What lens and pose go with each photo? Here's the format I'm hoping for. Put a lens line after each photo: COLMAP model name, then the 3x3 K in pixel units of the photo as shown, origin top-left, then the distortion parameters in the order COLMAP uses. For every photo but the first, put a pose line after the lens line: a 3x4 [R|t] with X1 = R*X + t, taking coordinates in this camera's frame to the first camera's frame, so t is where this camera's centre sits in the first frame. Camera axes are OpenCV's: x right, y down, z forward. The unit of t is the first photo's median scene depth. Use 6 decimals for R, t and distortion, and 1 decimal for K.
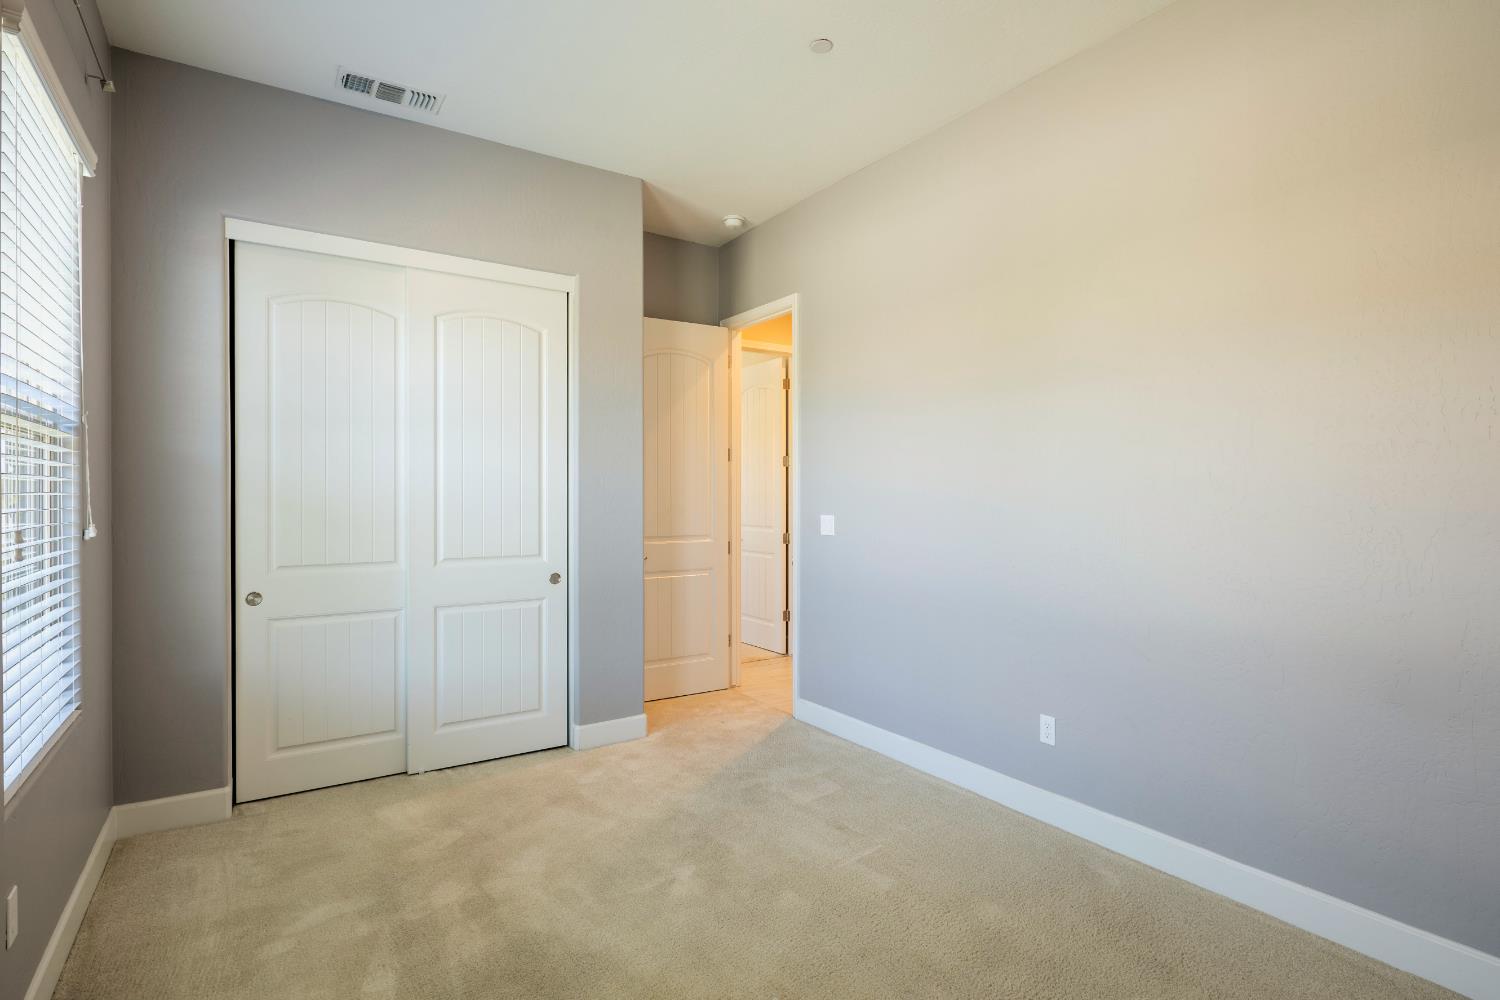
lens RADIAL K [[739.0, 0, 747.1], [0, 739.0, 497.9], [0, 0, 1]] dist [0.005481, -0.004192]
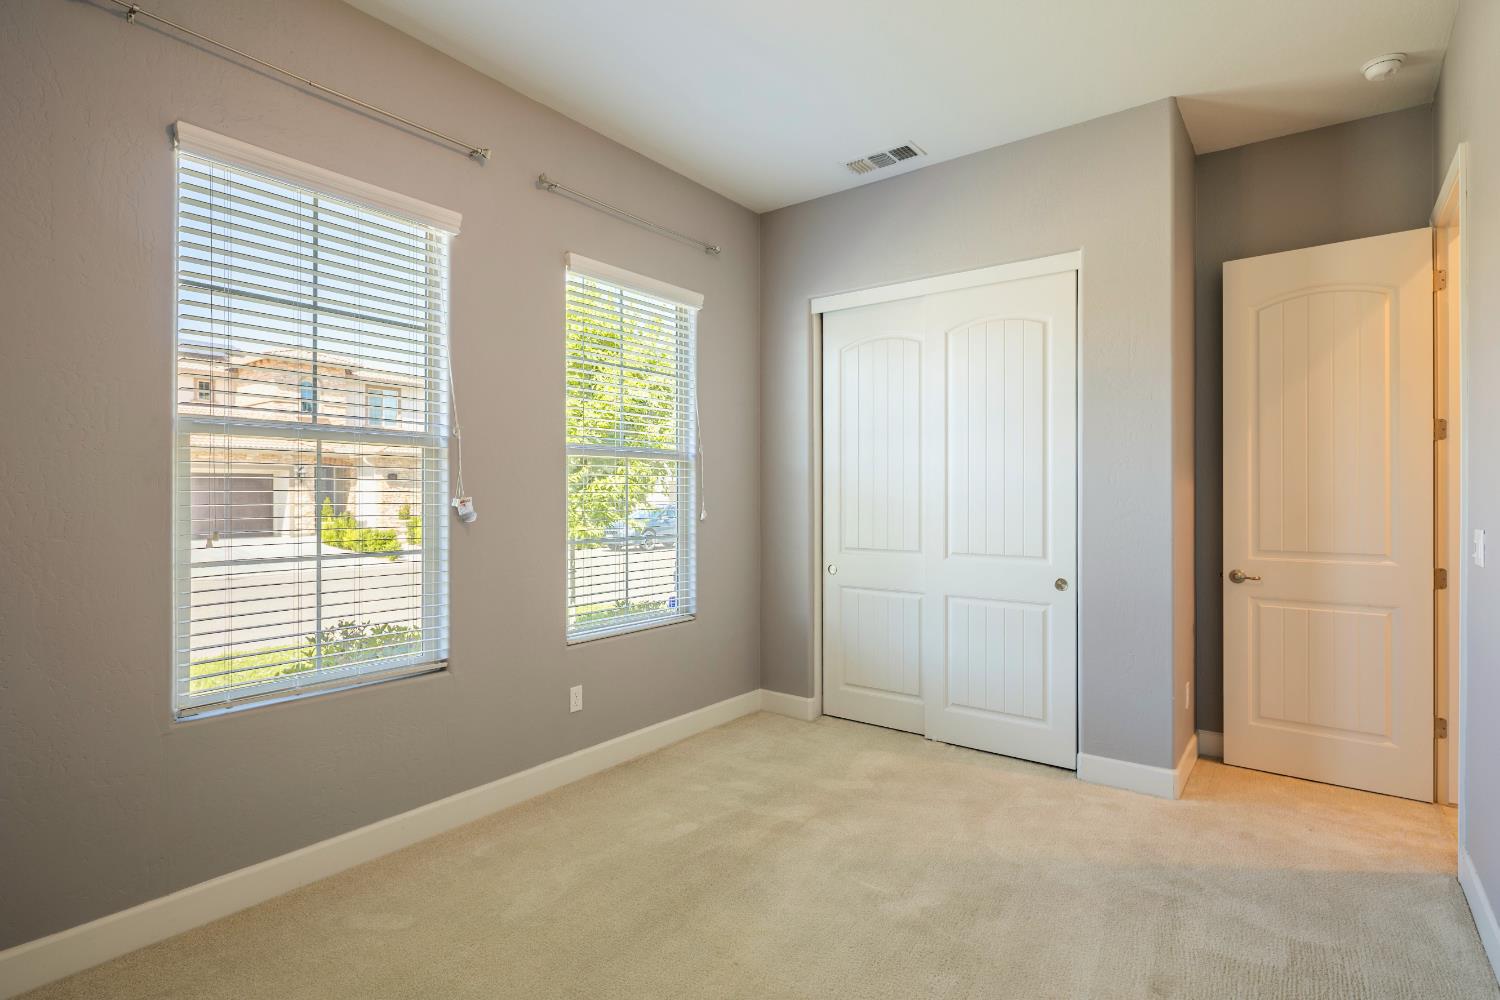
lens RADIAL K [[739.0, 0, 751.7], [0, 739.0, 497.4], [0, 0, 1]] dist [0.005481, -0.004192]
pose [[0.344952, 0.003435, -0.938614, 0.511794], [-0.003487, 0.999991, 0.002378, -0.000345], [0.938614, 0.002453, 0.344961, 0.344603]]
